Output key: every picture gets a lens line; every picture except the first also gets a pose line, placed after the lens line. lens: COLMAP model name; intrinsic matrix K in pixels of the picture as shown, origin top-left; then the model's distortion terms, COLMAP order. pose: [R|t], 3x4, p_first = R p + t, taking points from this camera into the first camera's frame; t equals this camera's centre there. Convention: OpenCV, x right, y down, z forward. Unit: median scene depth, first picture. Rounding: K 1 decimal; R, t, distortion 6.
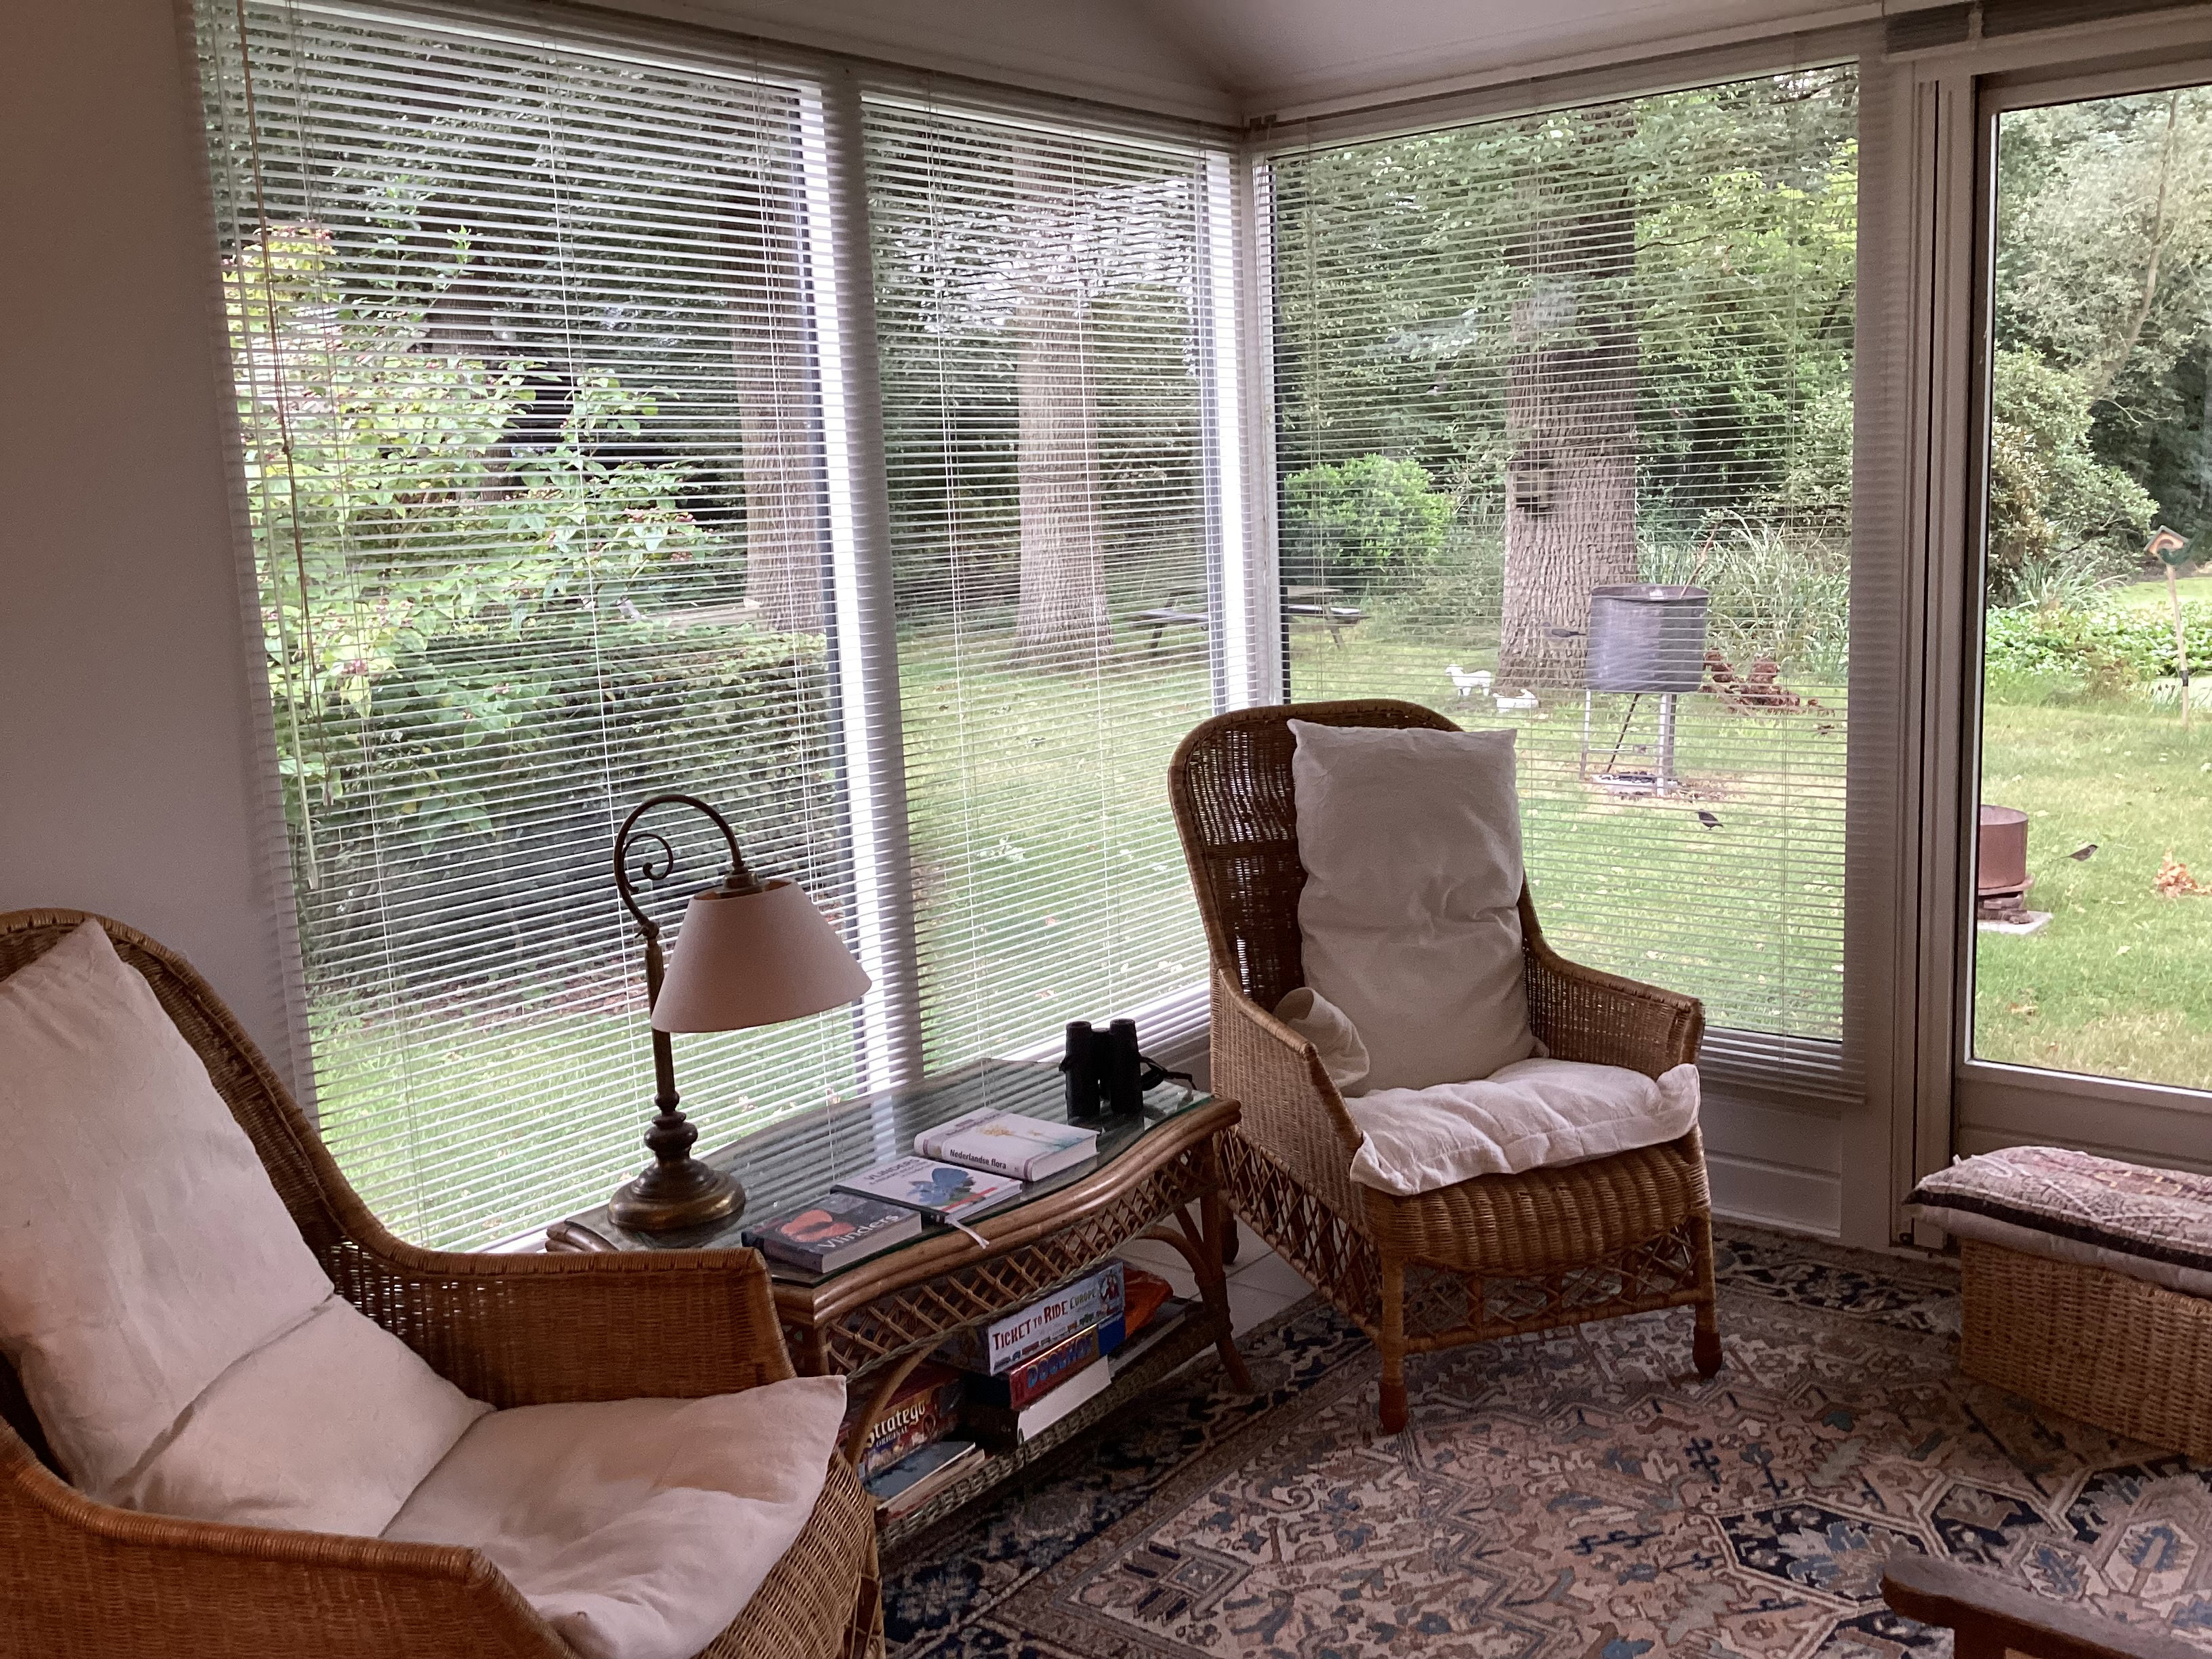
lens RADIAL K [[1995.6, 0, 1108.2], [0, 1995.6, 824.5], [0, 0, 1]] dist [-0.002690, -0.021248]
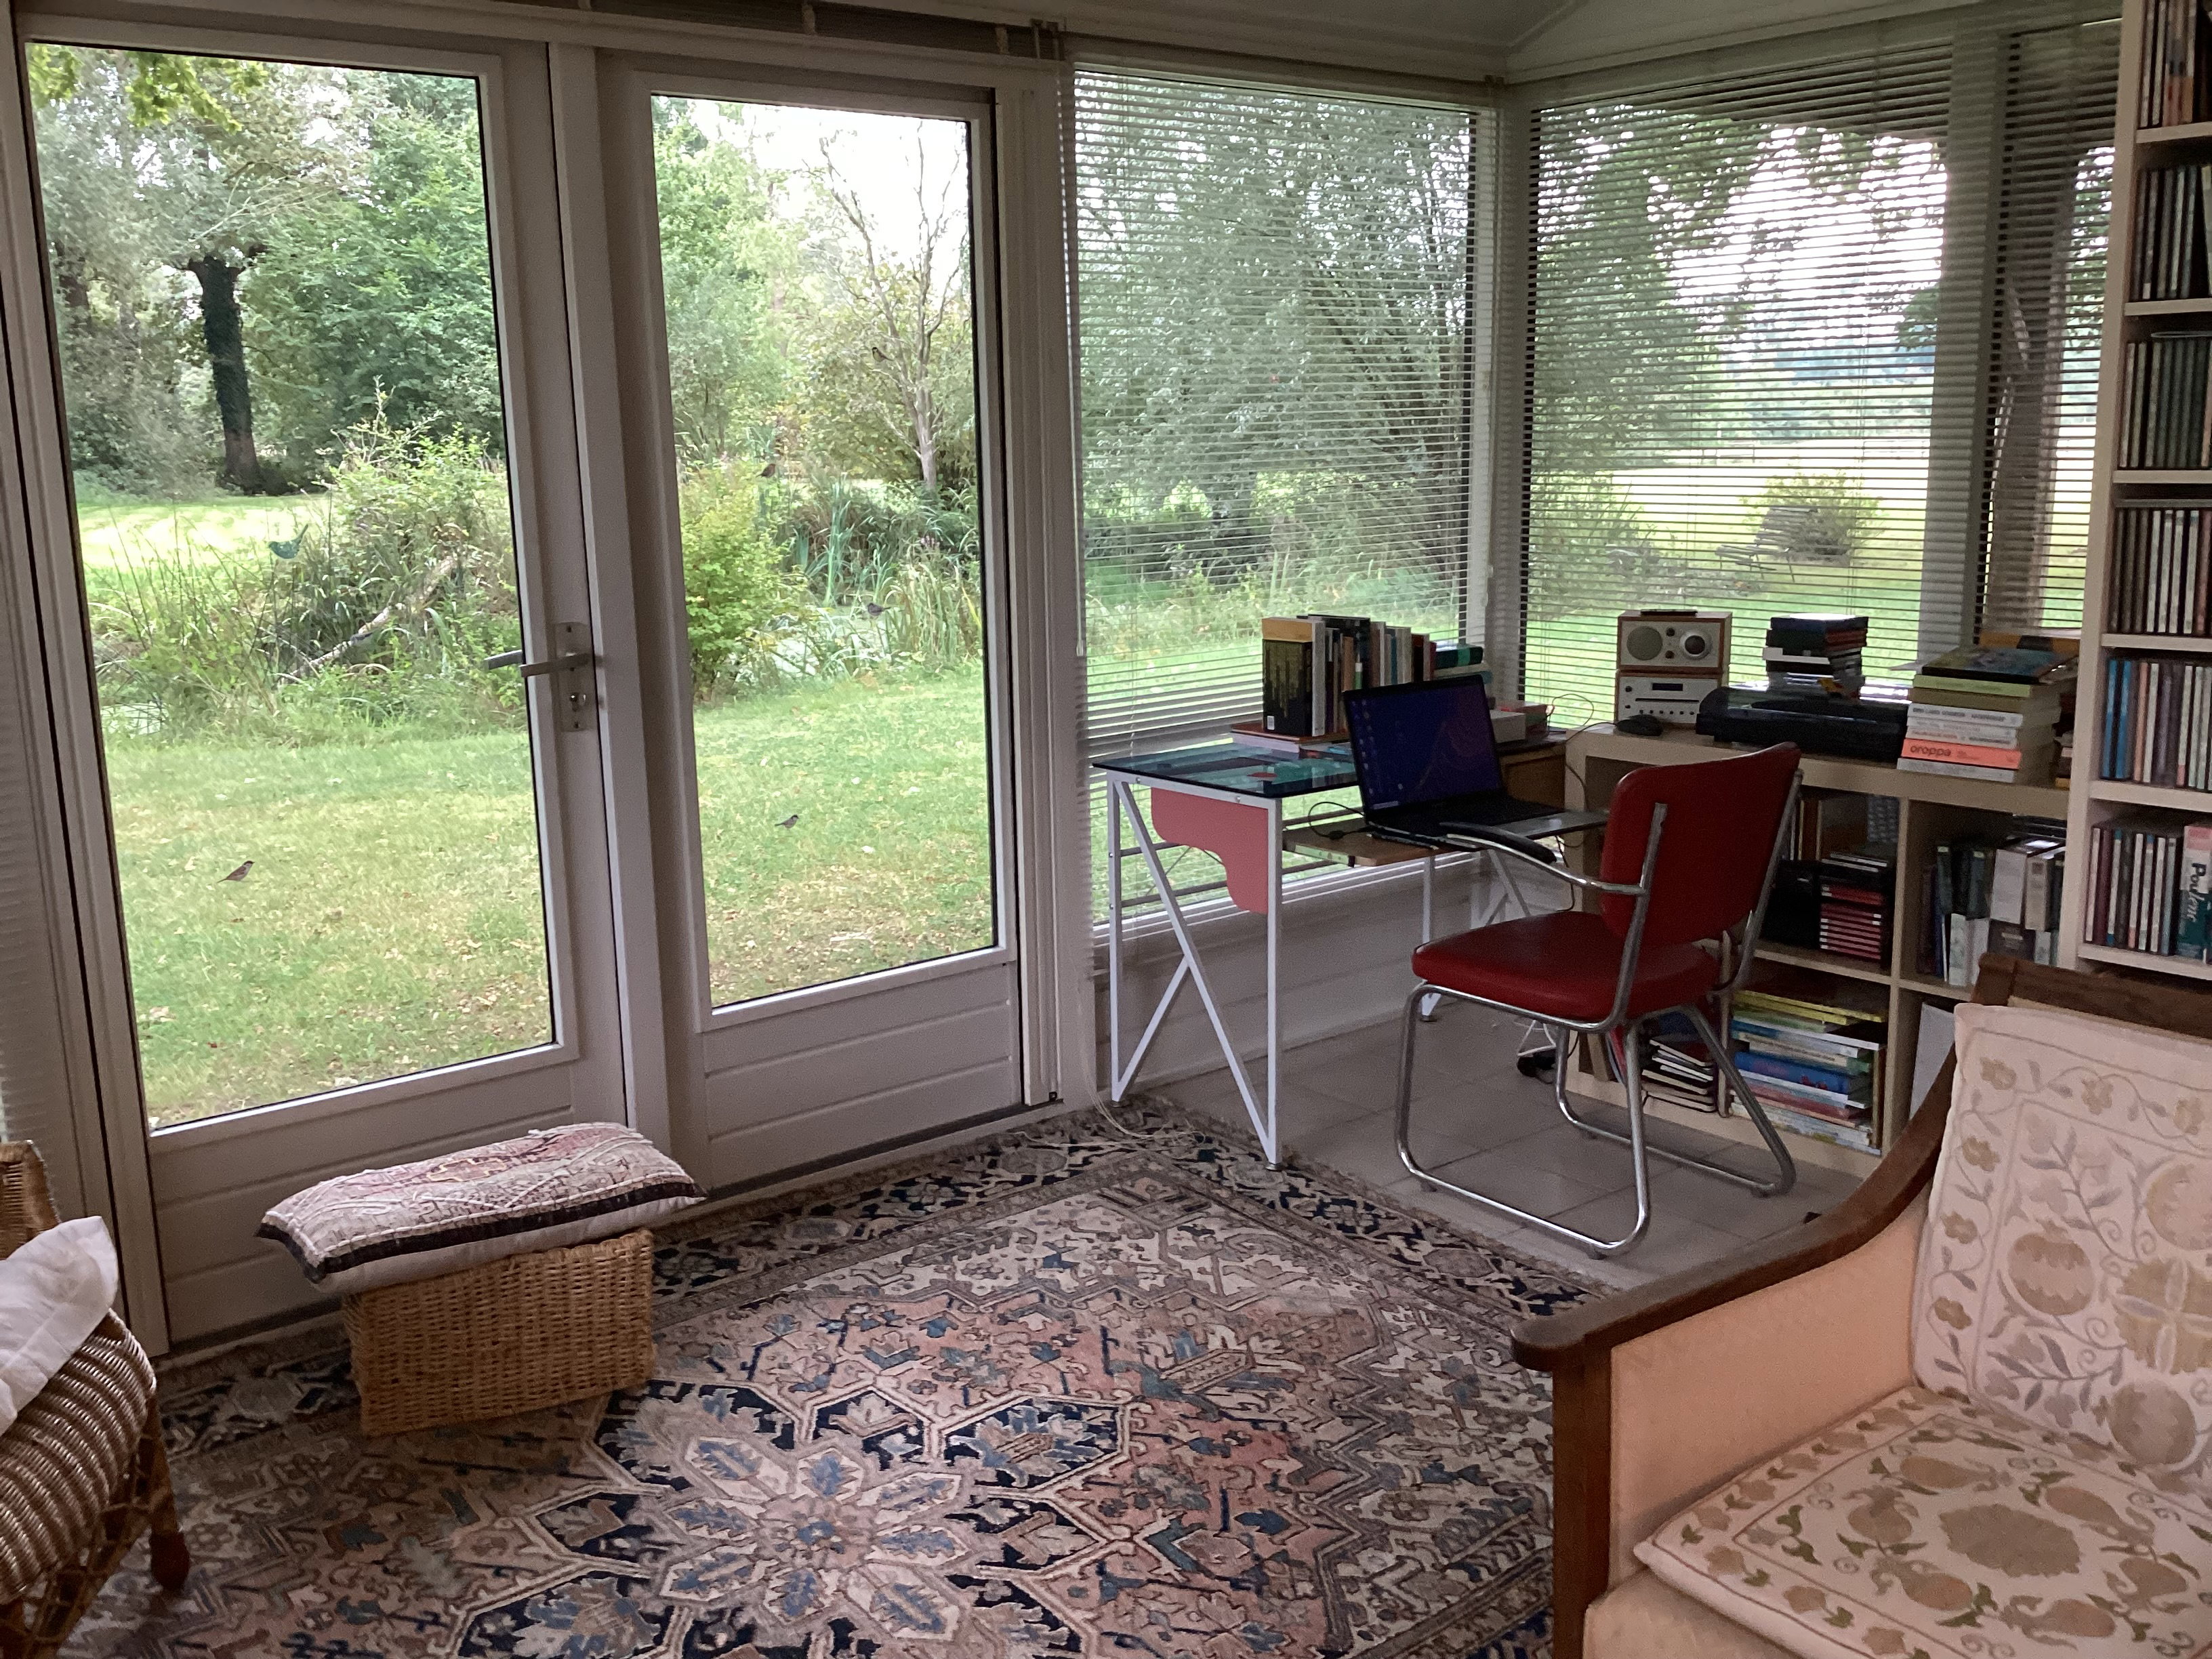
lens RADIAL K [[1995.6, 0, 1107.5], [0, 1995.6, 830.3], [0, 0, 1]] dist [-0.002690, -0.021248]
pose [[0.223009, -0.158995, 0.961763, -0.359360], [0.178335, 0.976613, 0.120099, -0.050979], [-0.958365, 0.144733, 0.246148, 0.441139]]
